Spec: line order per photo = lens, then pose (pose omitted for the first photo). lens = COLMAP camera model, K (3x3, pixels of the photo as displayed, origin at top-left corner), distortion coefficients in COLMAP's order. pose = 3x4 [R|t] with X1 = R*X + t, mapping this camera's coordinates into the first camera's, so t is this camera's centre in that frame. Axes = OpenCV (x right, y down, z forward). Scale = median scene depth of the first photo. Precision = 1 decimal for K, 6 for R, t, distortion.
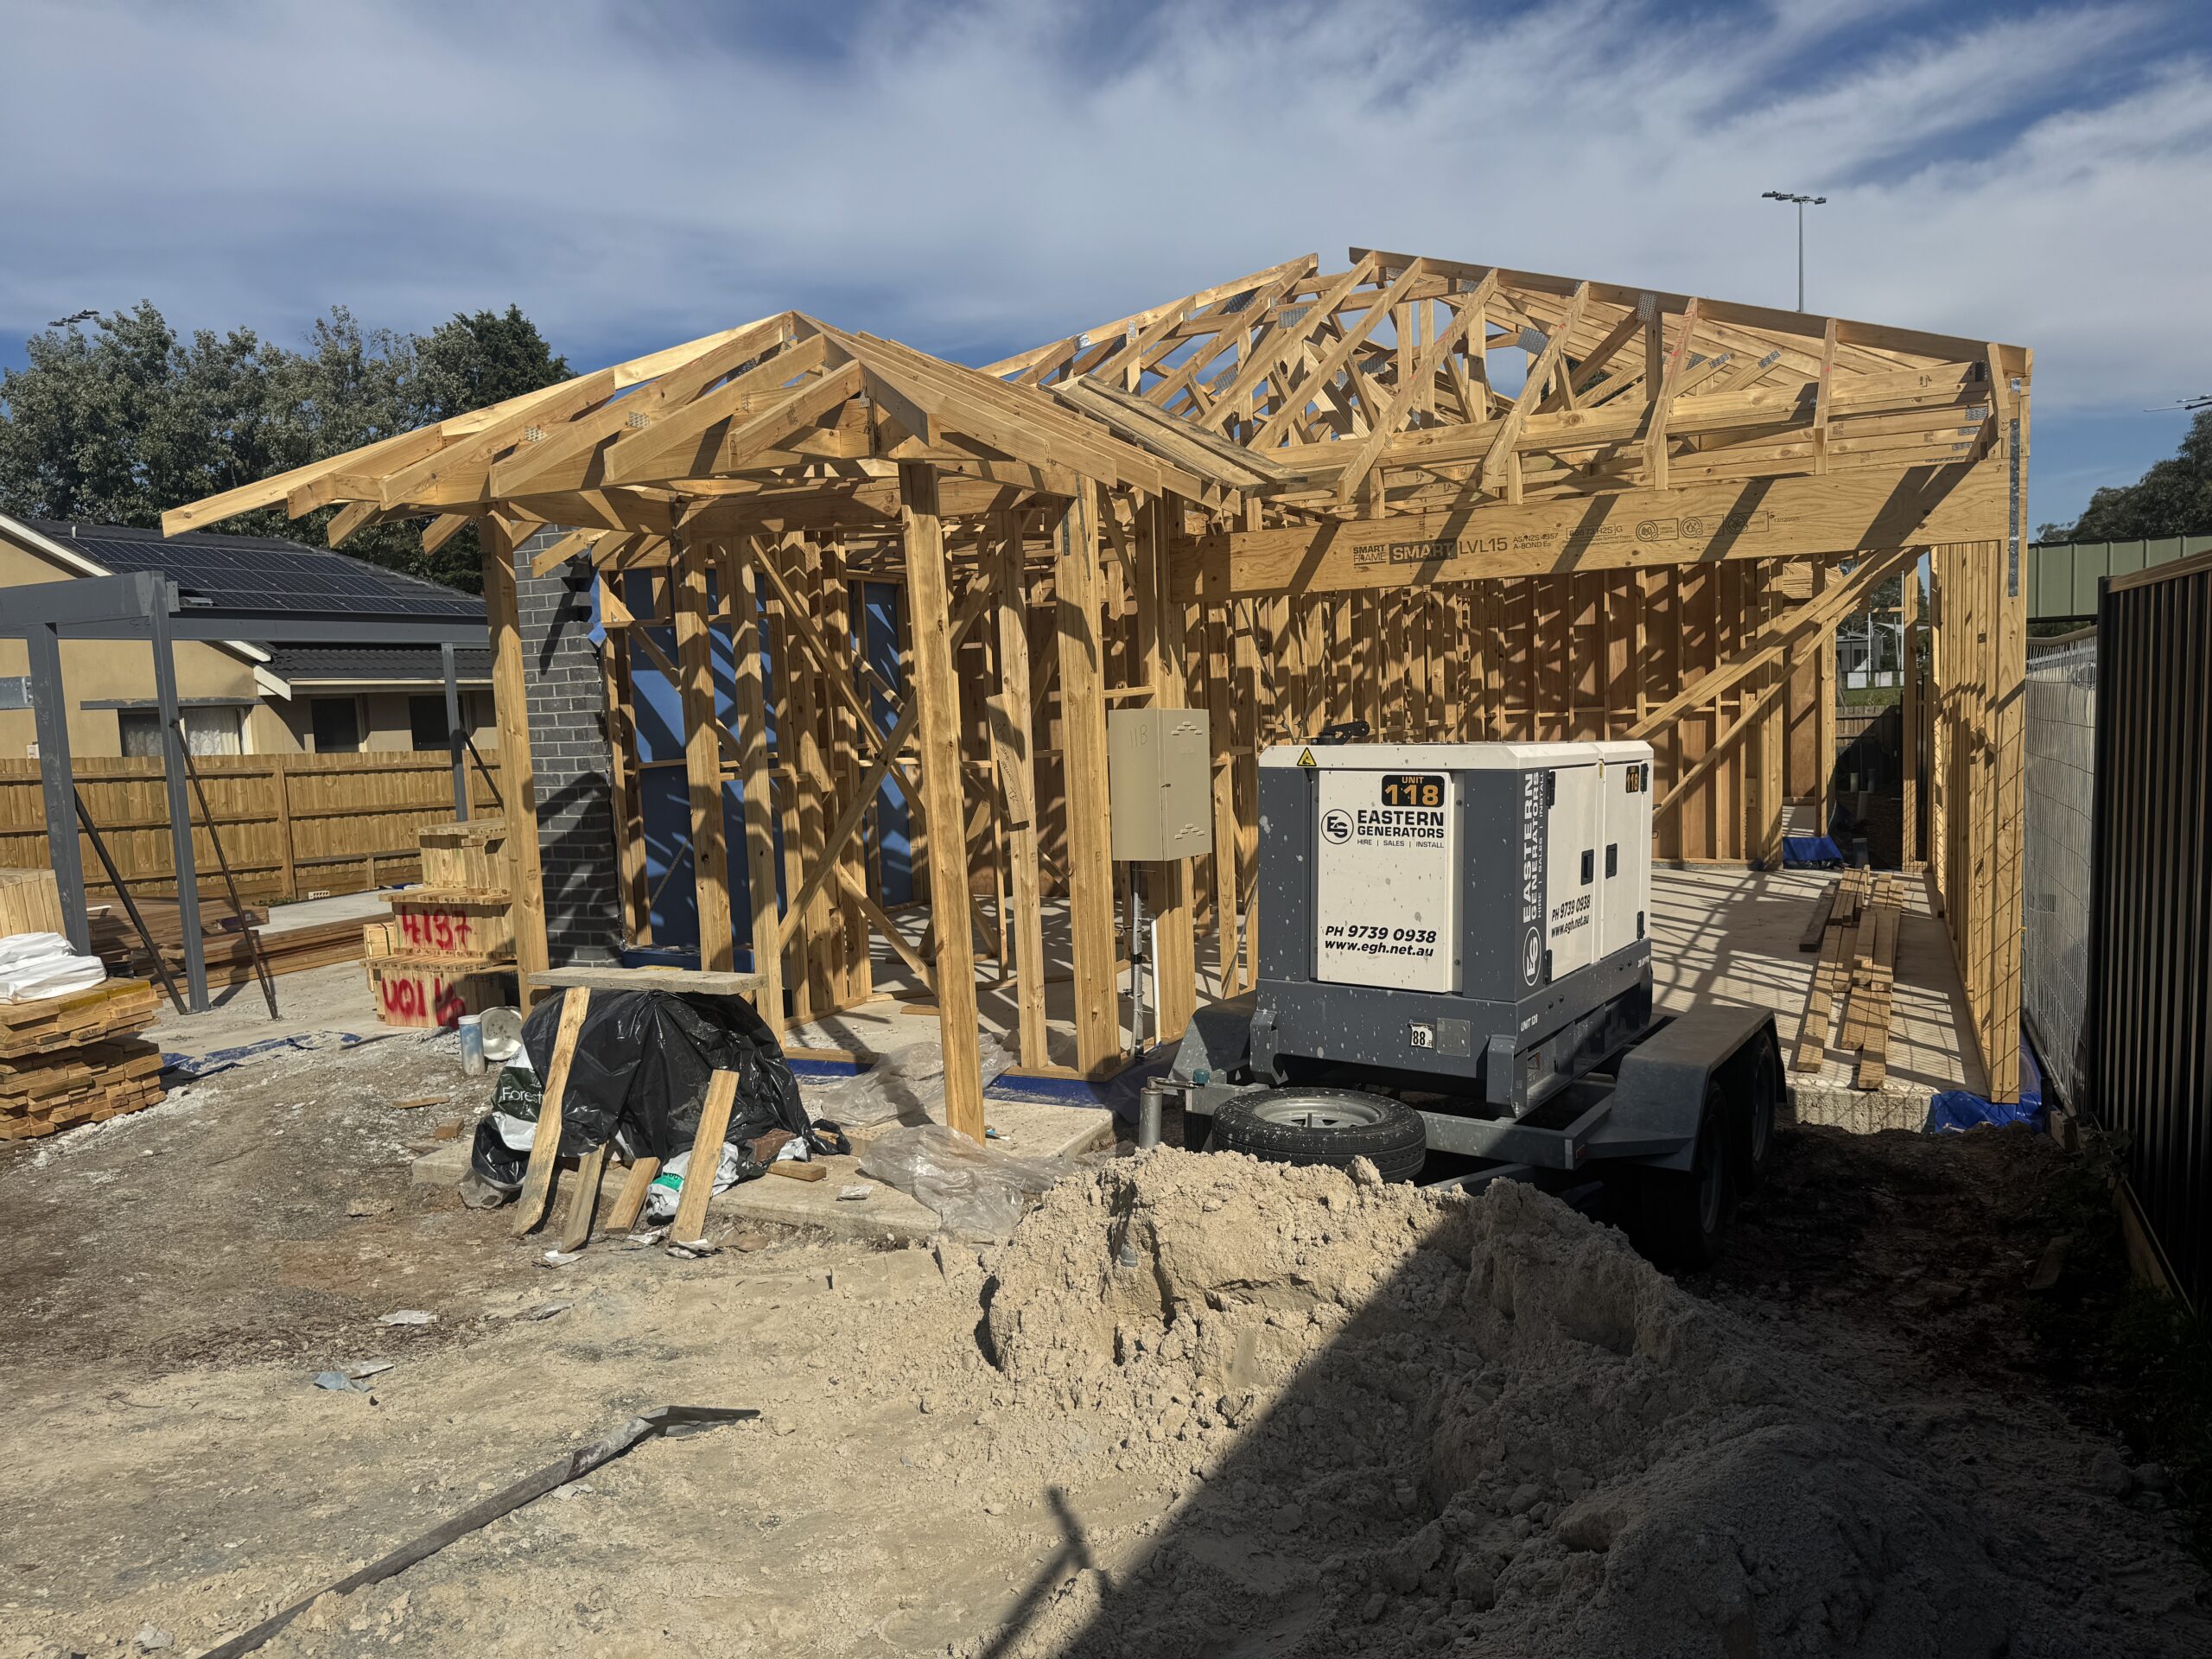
lens RADIAL K [[1542.1, 0, 1118.9], [0, 1542.1, 839.3], [0, 0, 1]] dist [0.068209, -0.077709]
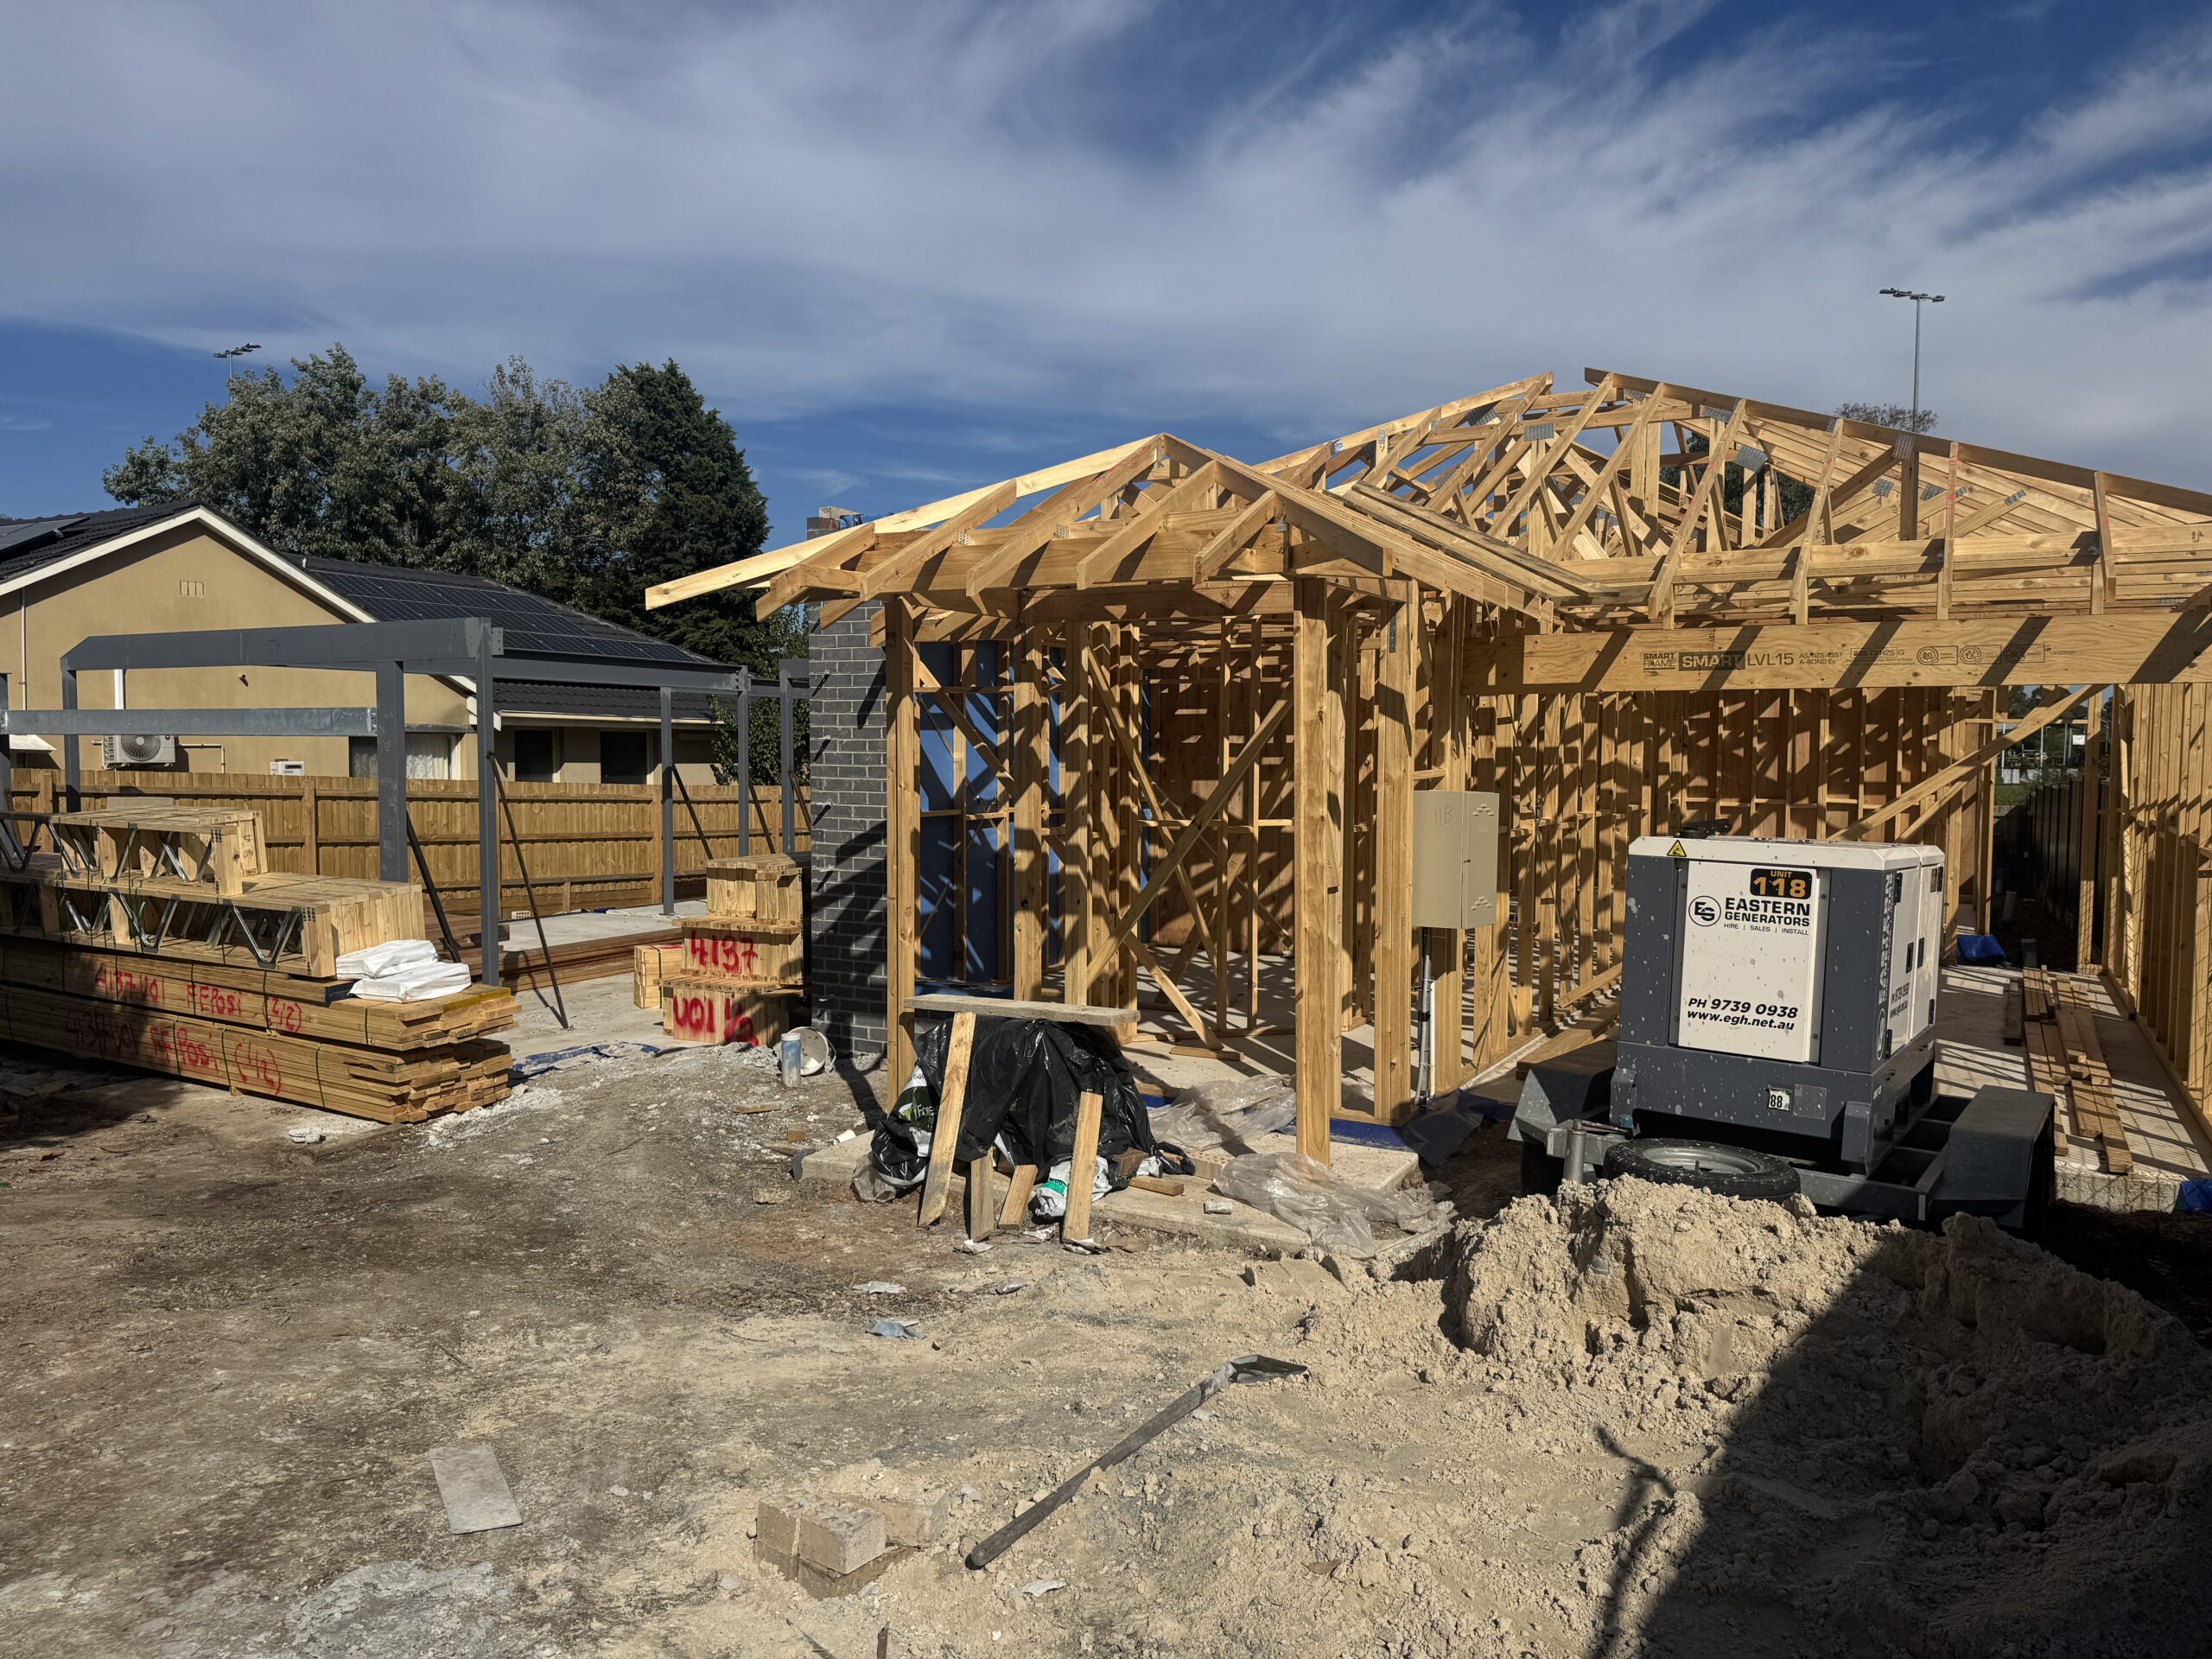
lens RADIAL K [[1542.1, 0, 1117.2], [0, 1542.1, 847.9], [0, 0, 1]] dist [0.068209, -0.077709]
pose [[0.997959, 0.049751, -0.040037, -0.174268], [-0.050935, 0.998277, -0.029131, 0.000608], [0.038518, 0.031111, 0.998773, -0.119971]]
